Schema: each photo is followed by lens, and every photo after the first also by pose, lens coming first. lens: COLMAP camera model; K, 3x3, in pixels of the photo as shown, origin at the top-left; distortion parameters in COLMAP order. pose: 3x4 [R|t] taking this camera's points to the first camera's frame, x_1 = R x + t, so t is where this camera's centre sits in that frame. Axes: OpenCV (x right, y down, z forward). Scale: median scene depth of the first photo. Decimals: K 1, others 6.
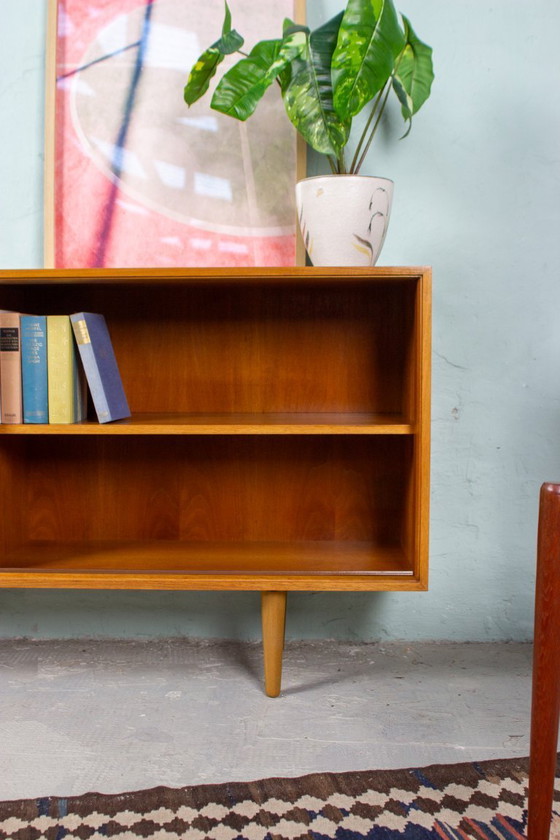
lens RADIAL K [[913.5, 0, 273.3], [0, 913.5, 424.1], [0, 0, 1]] dist [-0.081280, 0.000000]
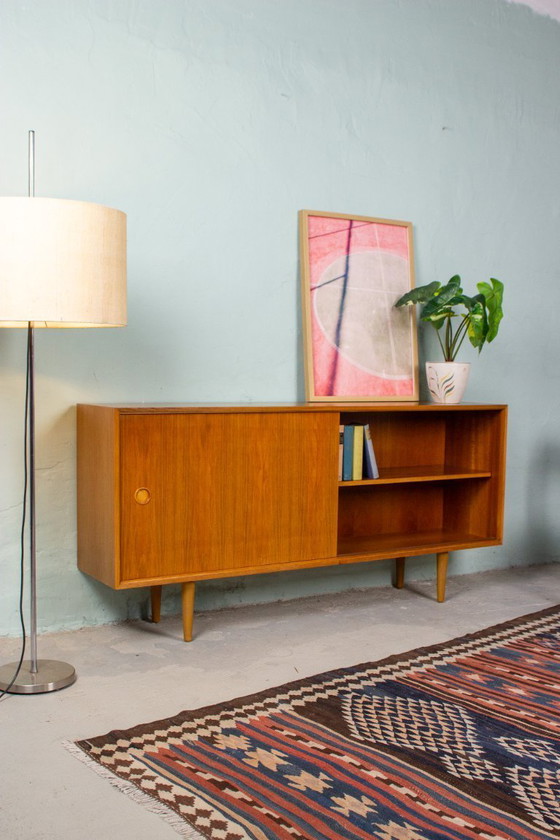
lens RADIAL K [[913.5, 0, 260.6], [0, 913.5, 424.3], [0, 0, 1]] dist [-0.081280, 0.000000]
pose [[0.849087, -0.017724, 0.527956, -1.328816], [0.024707, 0.999676, -0.006174, -0.103951], [-0.527675, 0.018287, 0.849249, -0.536071]]
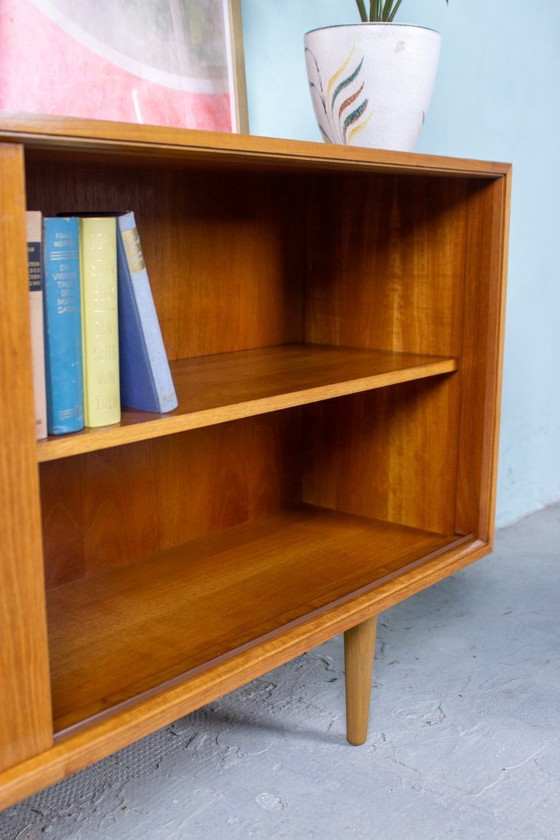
lens RADIAL K [[977.5, 0, 272.7], [0, 977.5, 424.4], [0, 0, 1]] dist [-0.054671, 0.000000]
pose [[0.614982, -0.155259, 0.773105, -0.553917], [0.060224, 0.986809, 0.150270, -0.072322], [-0.786238, -0.045854, 0.616220, 0.517108]]
